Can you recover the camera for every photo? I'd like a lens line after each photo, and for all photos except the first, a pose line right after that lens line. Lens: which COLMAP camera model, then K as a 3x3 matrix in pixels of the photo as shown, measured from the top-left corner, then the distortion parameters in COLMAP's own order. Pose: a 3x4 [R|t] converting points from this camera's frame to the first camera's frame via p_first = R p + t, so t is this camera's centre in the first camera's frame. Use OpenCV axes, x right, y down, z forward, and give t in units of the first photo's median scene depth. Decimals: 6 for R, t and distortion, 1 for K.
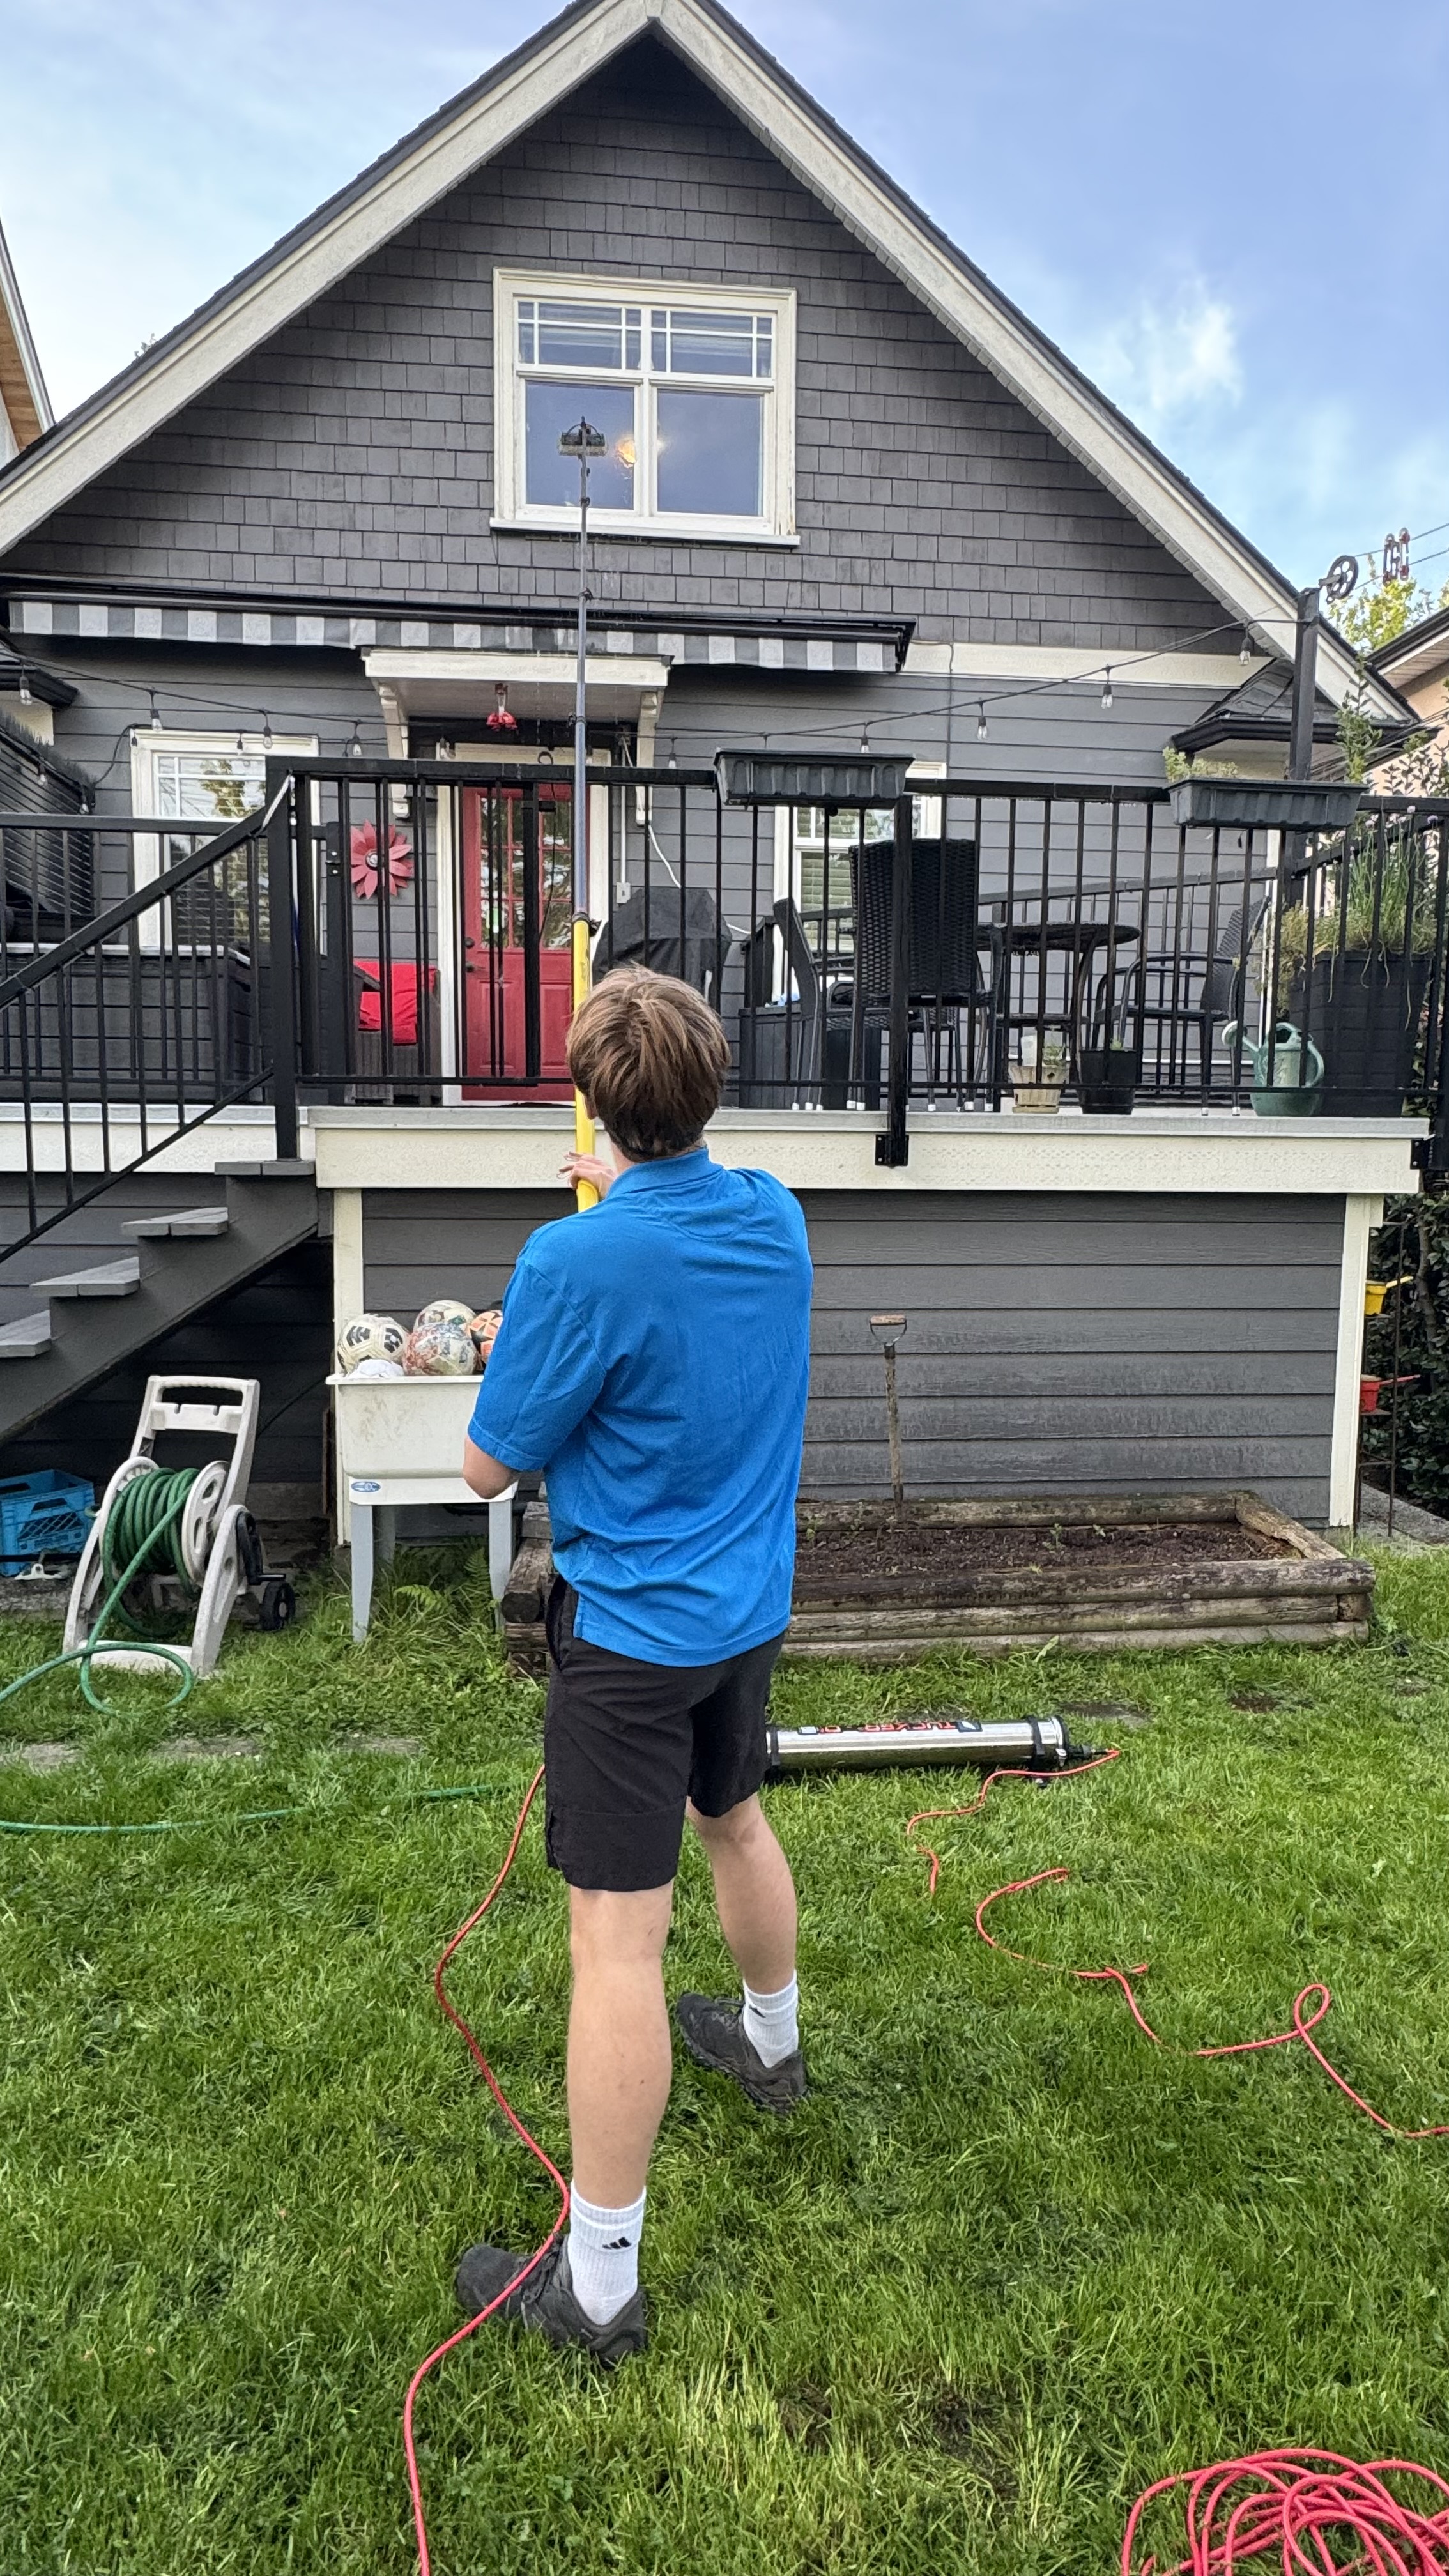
lens RADIAL K [[1441.9, 0, 724.5], [0, 1441.9, 1288.0], [0, 0, 1]] dist [-0.001294, -0.001152]
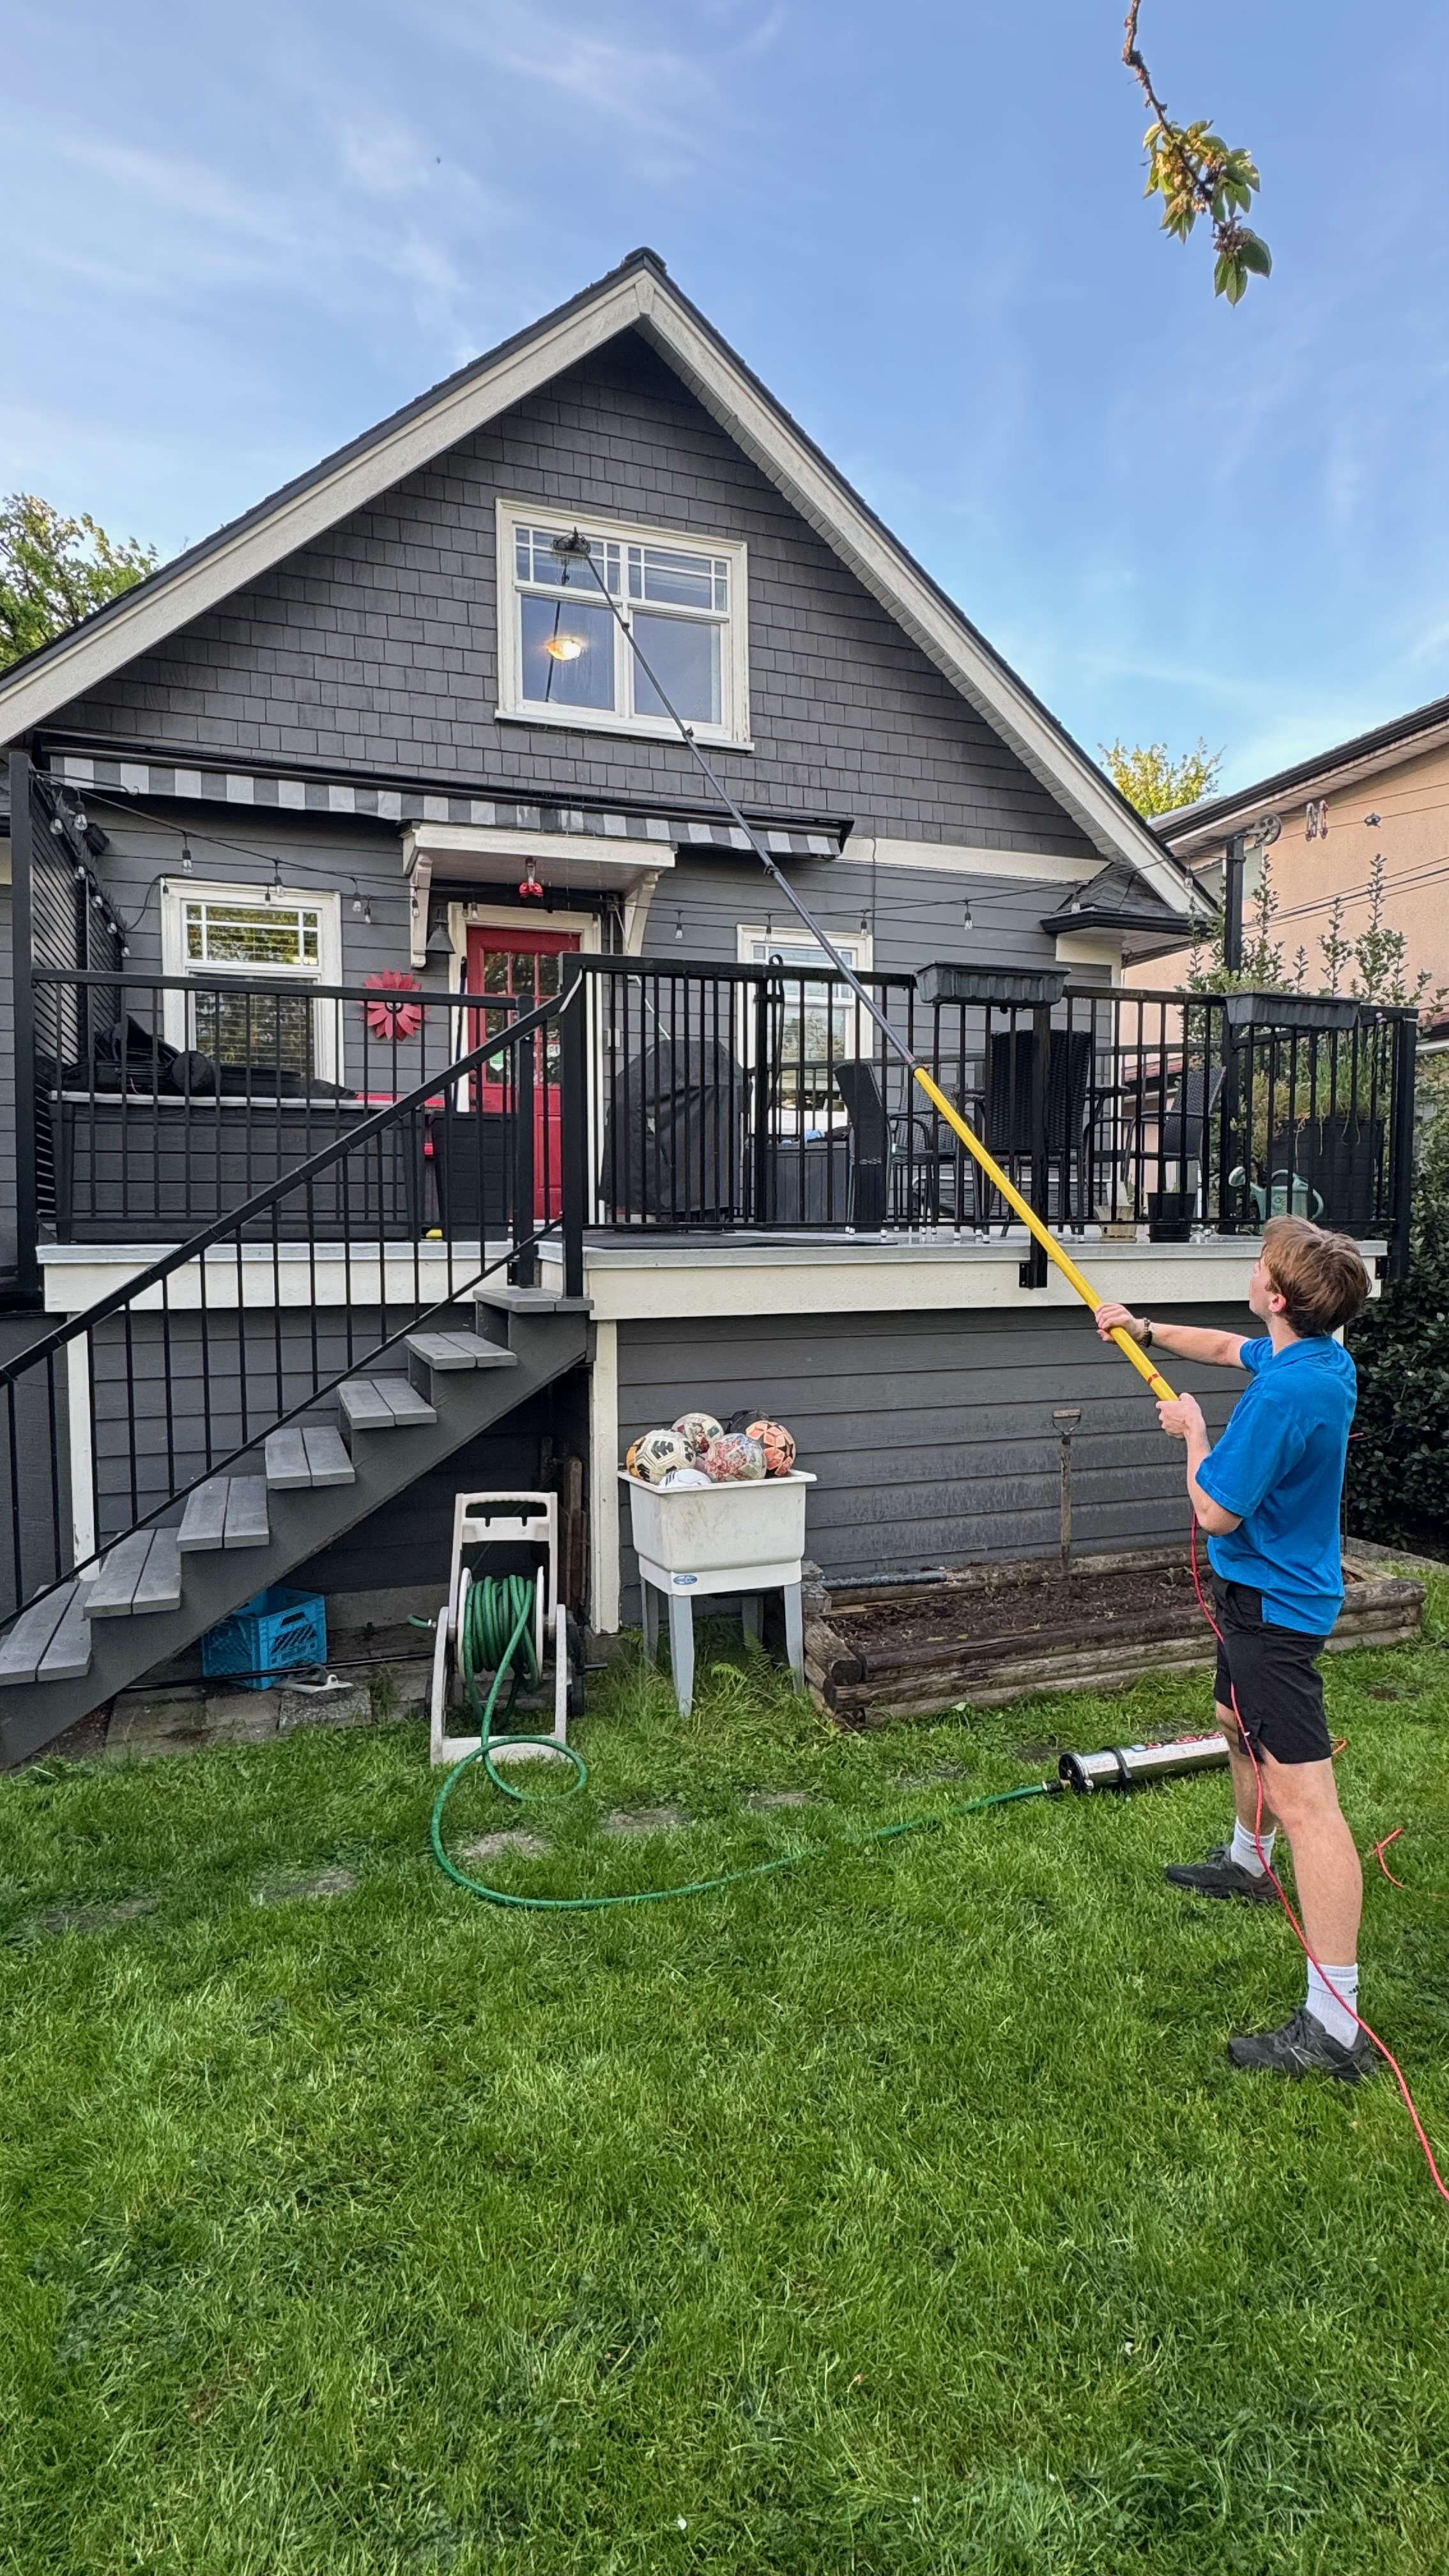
lens RADIAL K [[1324.7, 0, 724.5], [0, 1324.7, 1288.0], [0, 0, 1]] dist [-0.005277, 0.000169]
pose [[0.972249, -0.024525, 0.232659, -0.246608], [0.036798, 0.998142, -0.048556, -0.023291], [-0.231036, 0.055770, 0.971345, -0.028699]]
